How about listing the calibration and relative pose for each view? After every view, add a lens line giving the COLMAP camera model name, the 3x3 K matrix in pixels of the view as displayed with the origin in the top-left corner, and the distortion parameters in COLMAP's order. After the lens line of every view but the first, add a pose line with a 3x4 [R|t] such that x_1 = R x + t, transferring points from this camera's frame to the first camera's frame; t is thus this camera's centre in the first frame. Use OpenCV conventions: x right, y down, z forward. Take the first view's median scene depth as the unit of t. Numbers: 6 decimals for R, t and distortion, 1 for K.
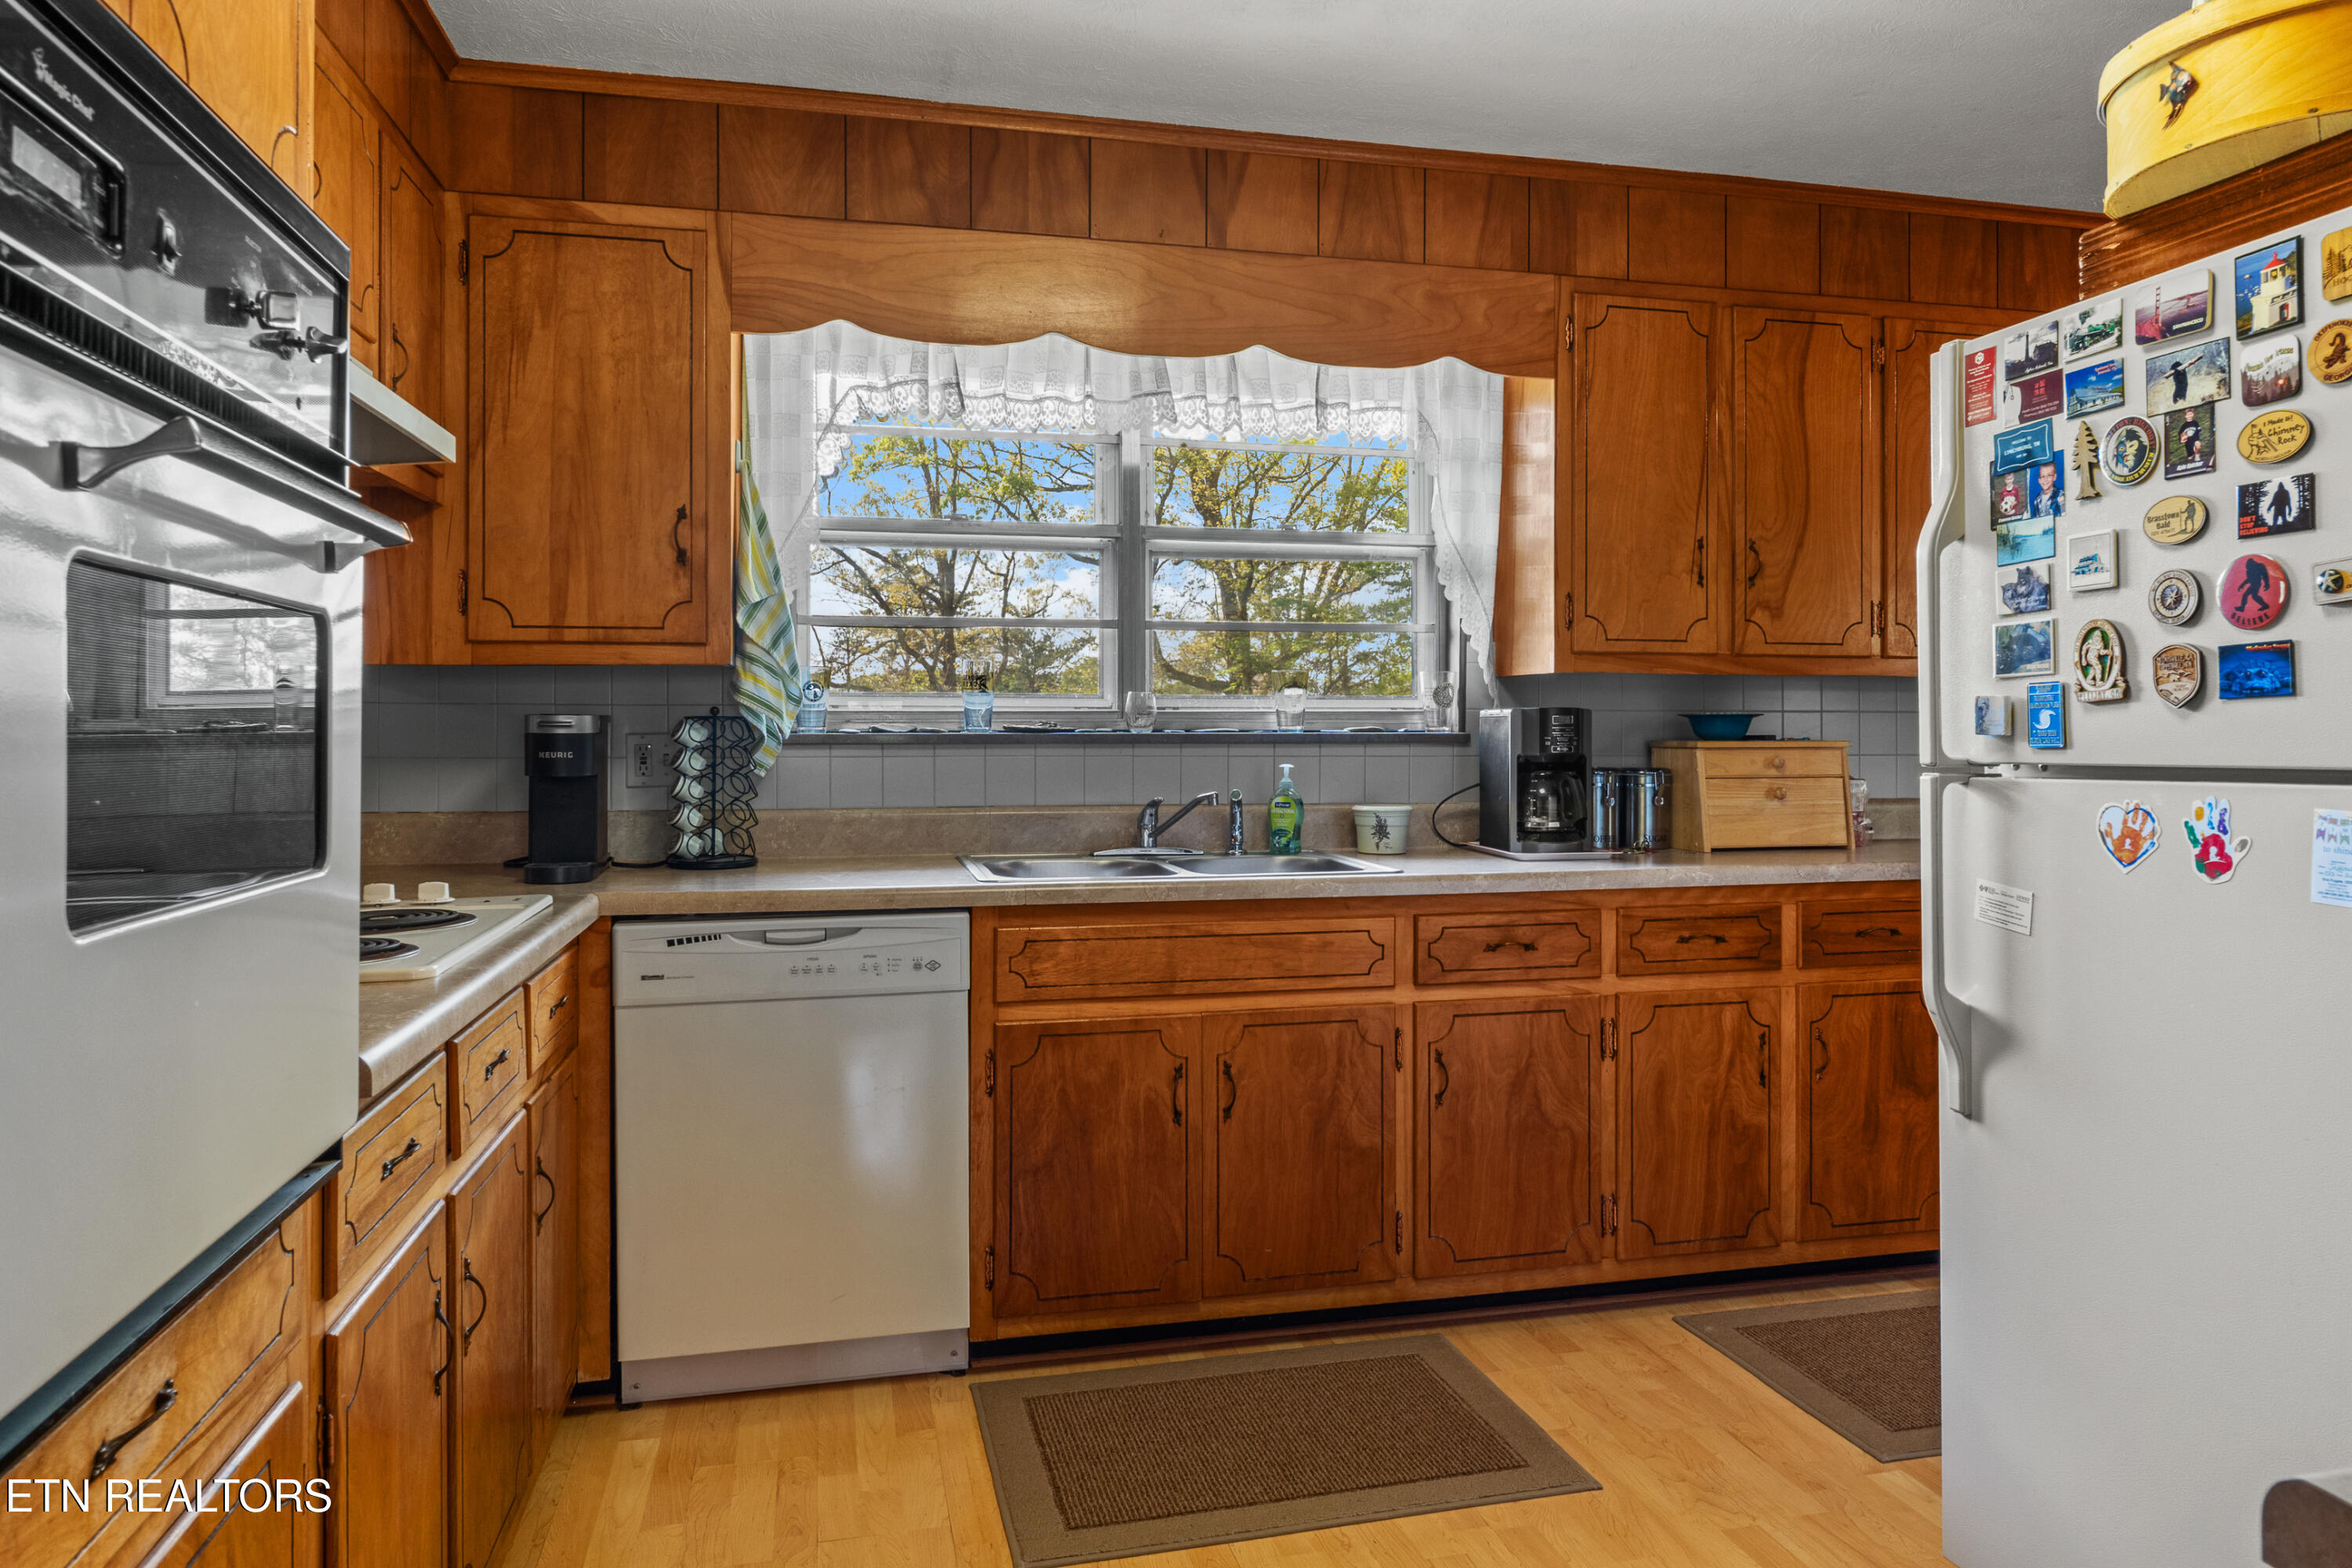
lens RADIAL K [[1502.2, 0, 1181.2], [0, 1502.2, 730.8], [0, 0, 1]] dist [-0.012507, -0.003563]
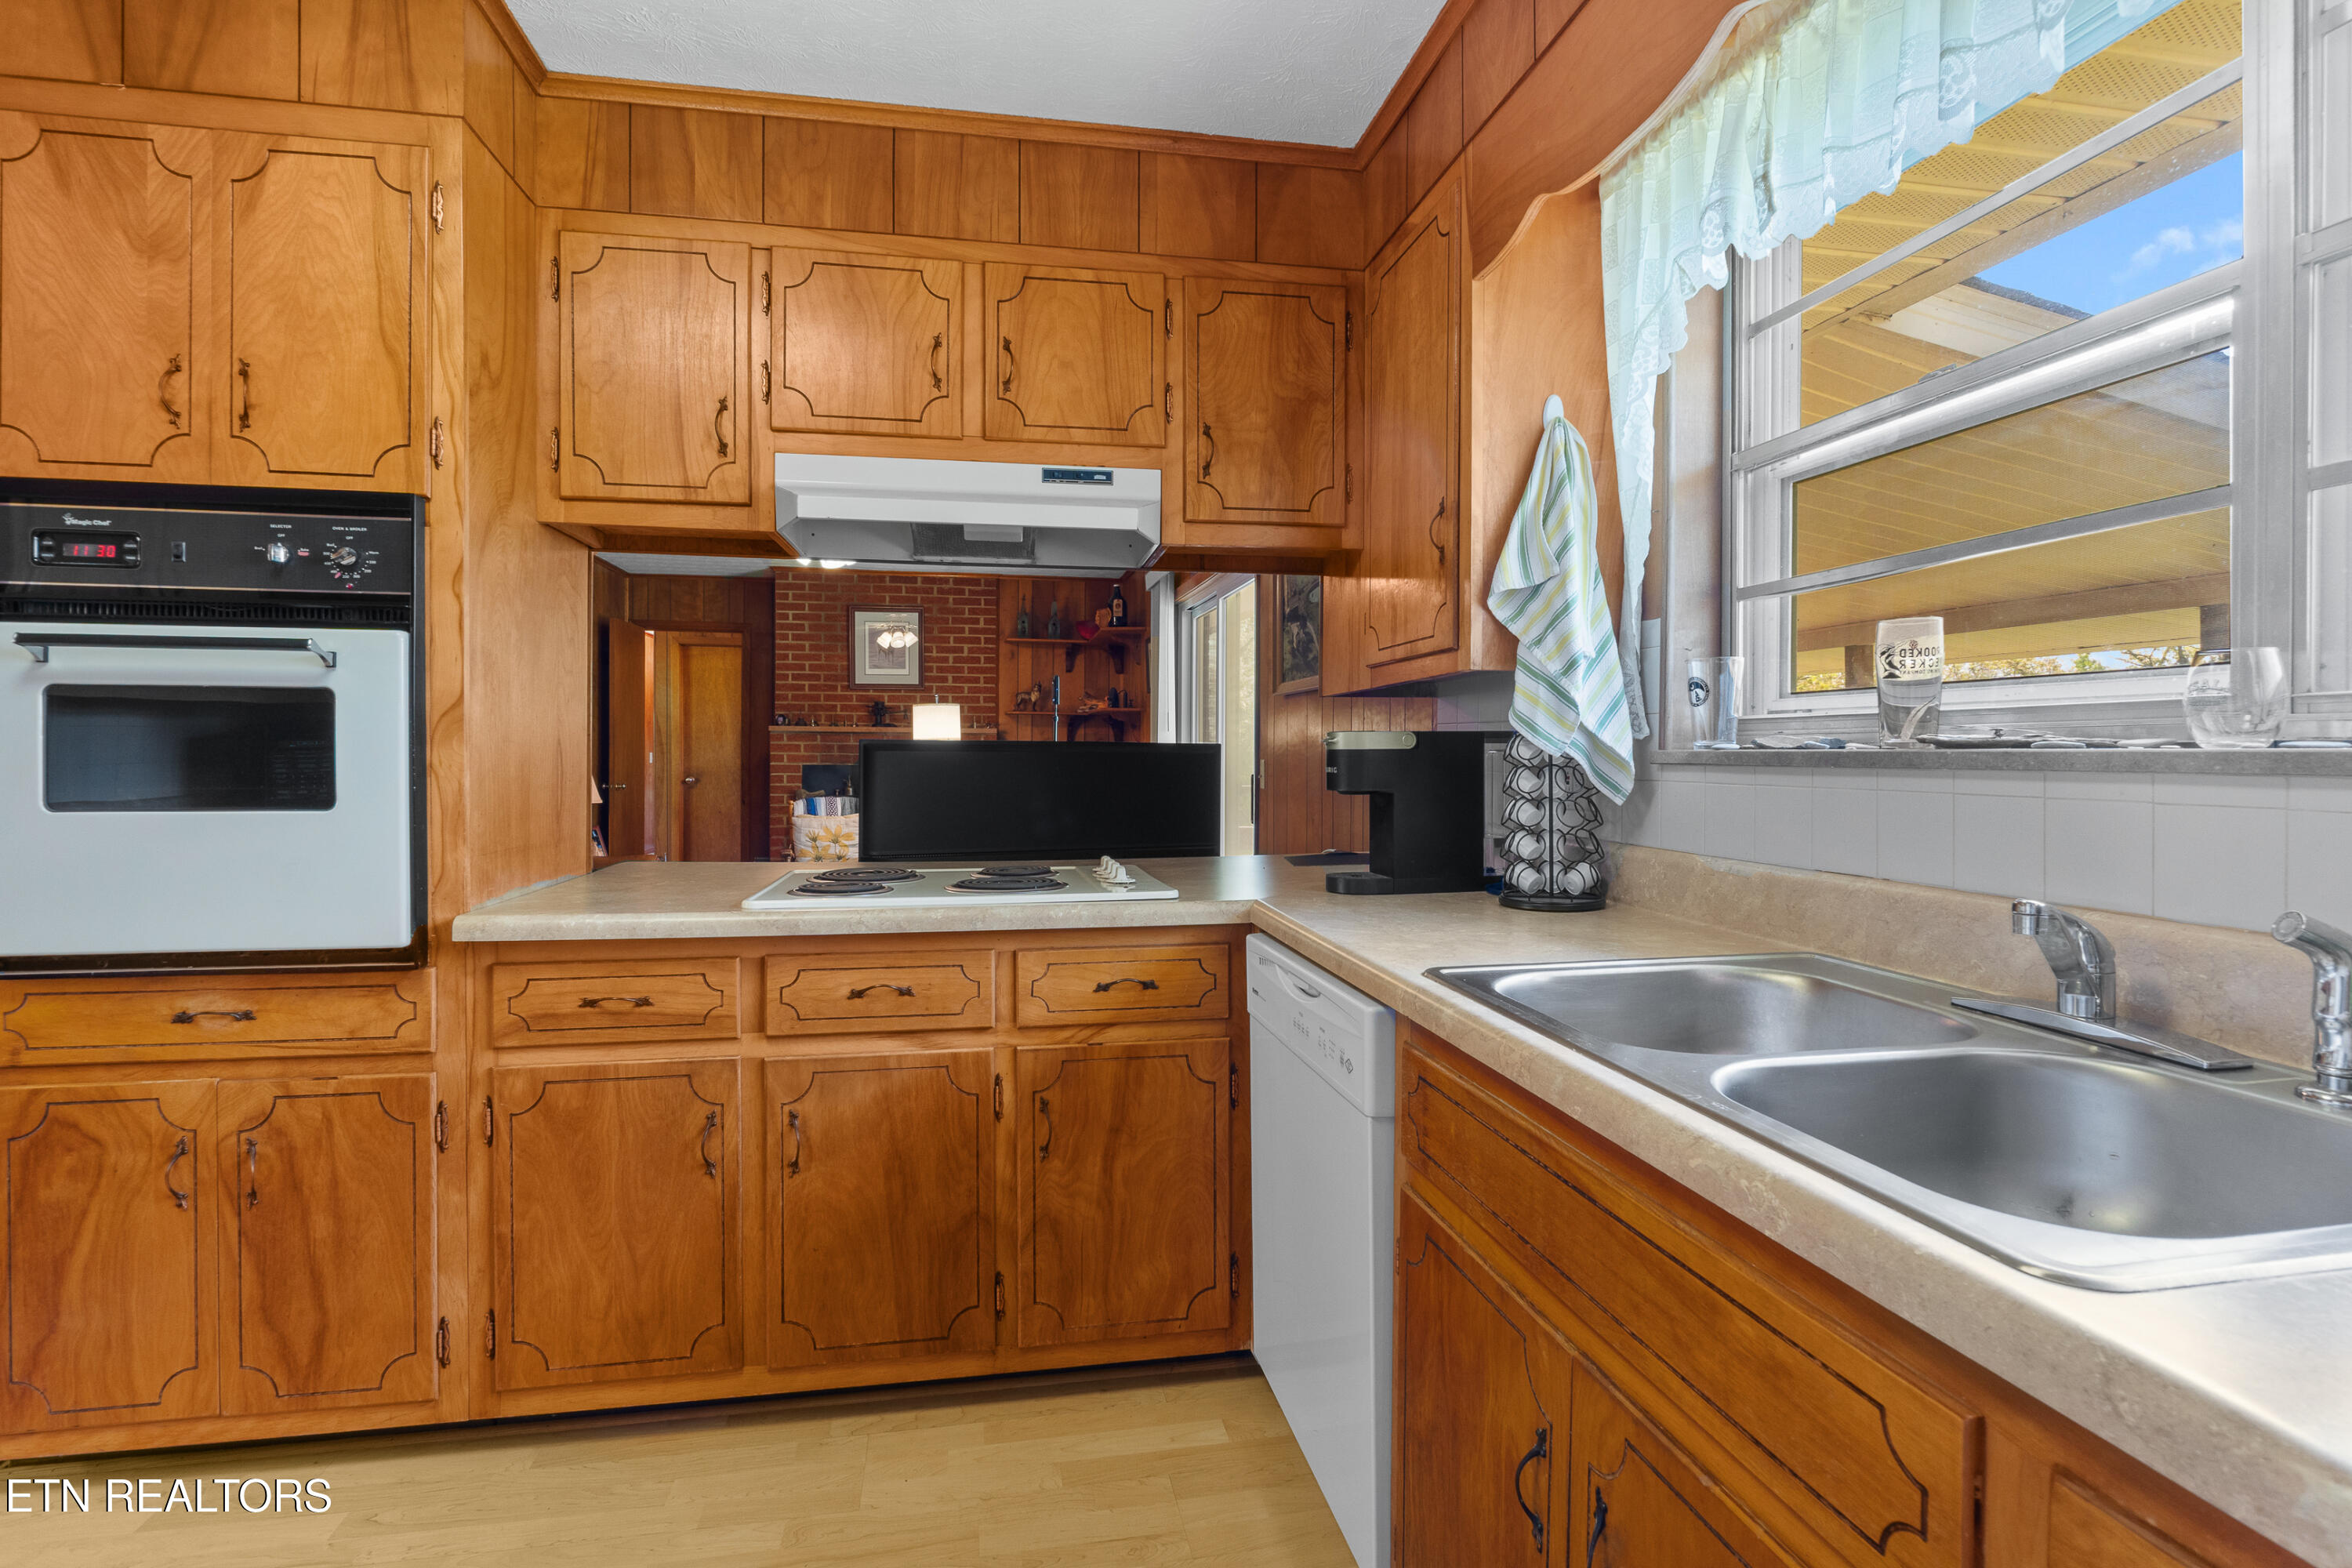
lens RADIAL K [[1112.3, 0, 1171.9], [0, 1112.3, 766.8], [0, 0, 1]] dist [-0.004792, -0.000981]
pose [[-0.045983, 0.014392, -0.998839, 0.341458], [0.000117, 0.999896, 0.014401, 0.002294], [0.998942, 0.000546, -0.045980, 0.847328]]
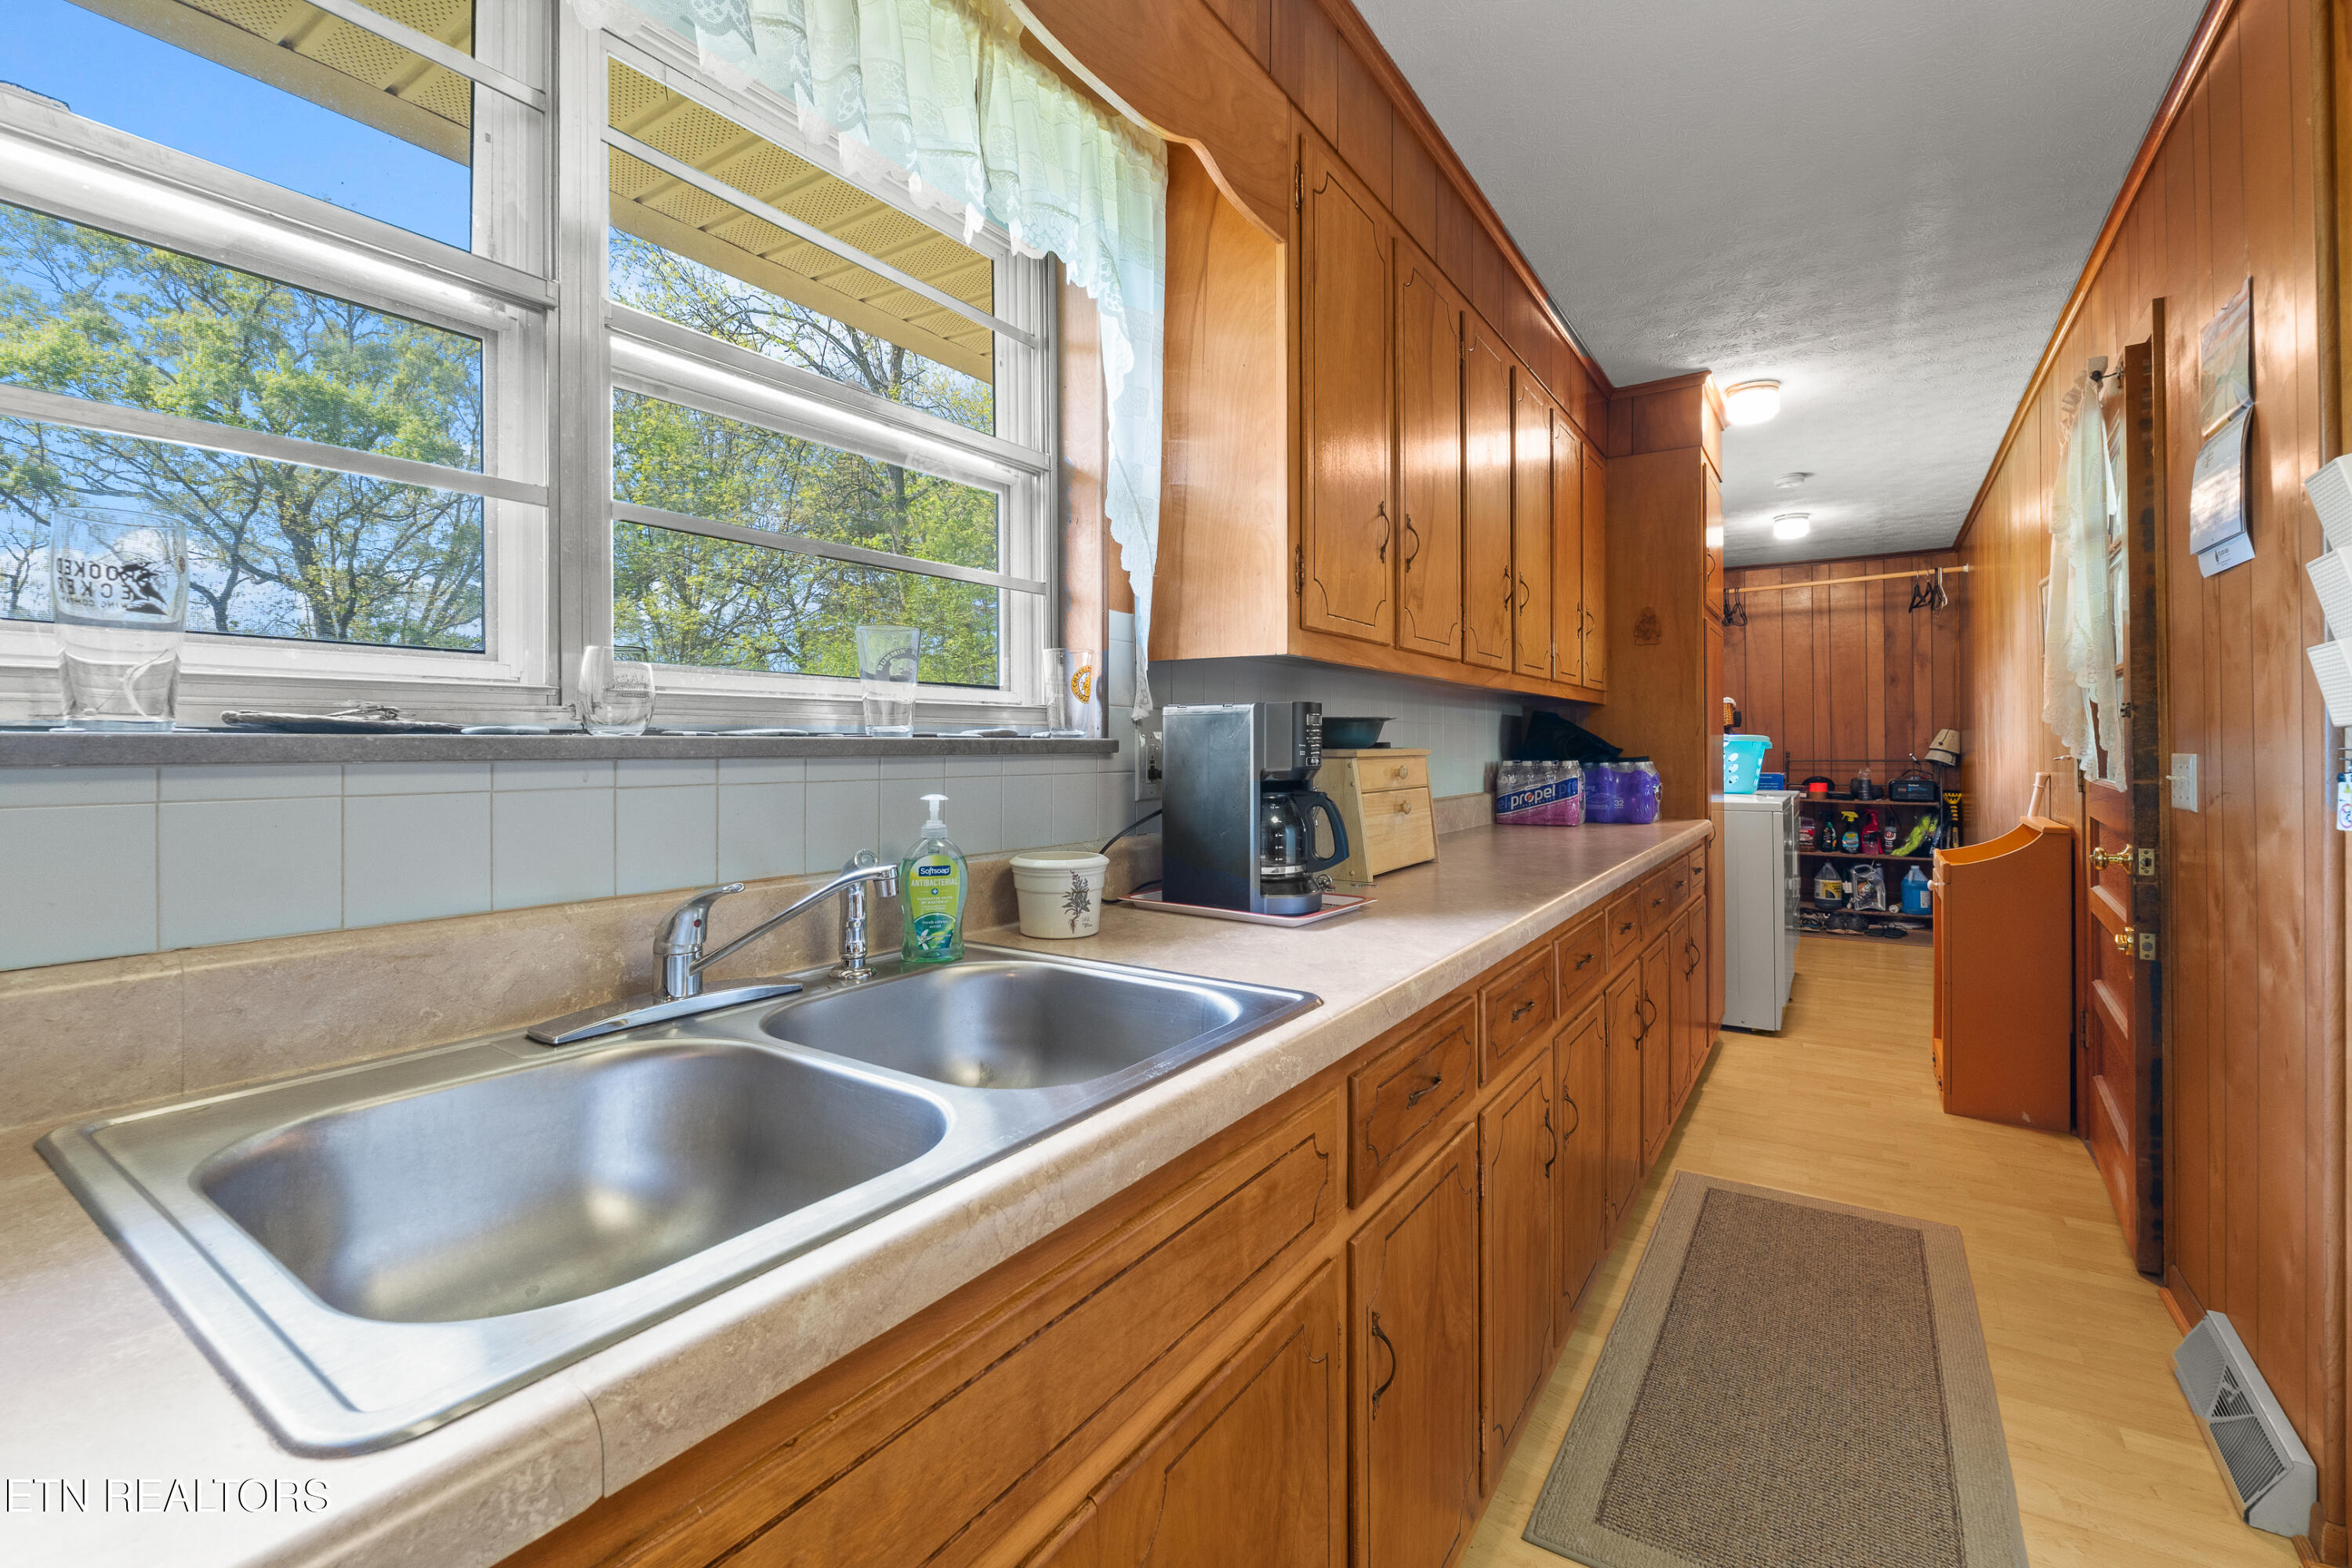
lens RADIAL K [[1011.5, 0, 1187.3], [0, 1011.5, 742.9], [0, 0, 1]] dist [-0.006741, -0.000526]
pose [[0.731507, 0.000338, 0.681834, -0.129501], [-0.000436, 1.000000, -0.000028, 0.003990], [-0.681834, -0.000277, 0.731507, 0.766076]]
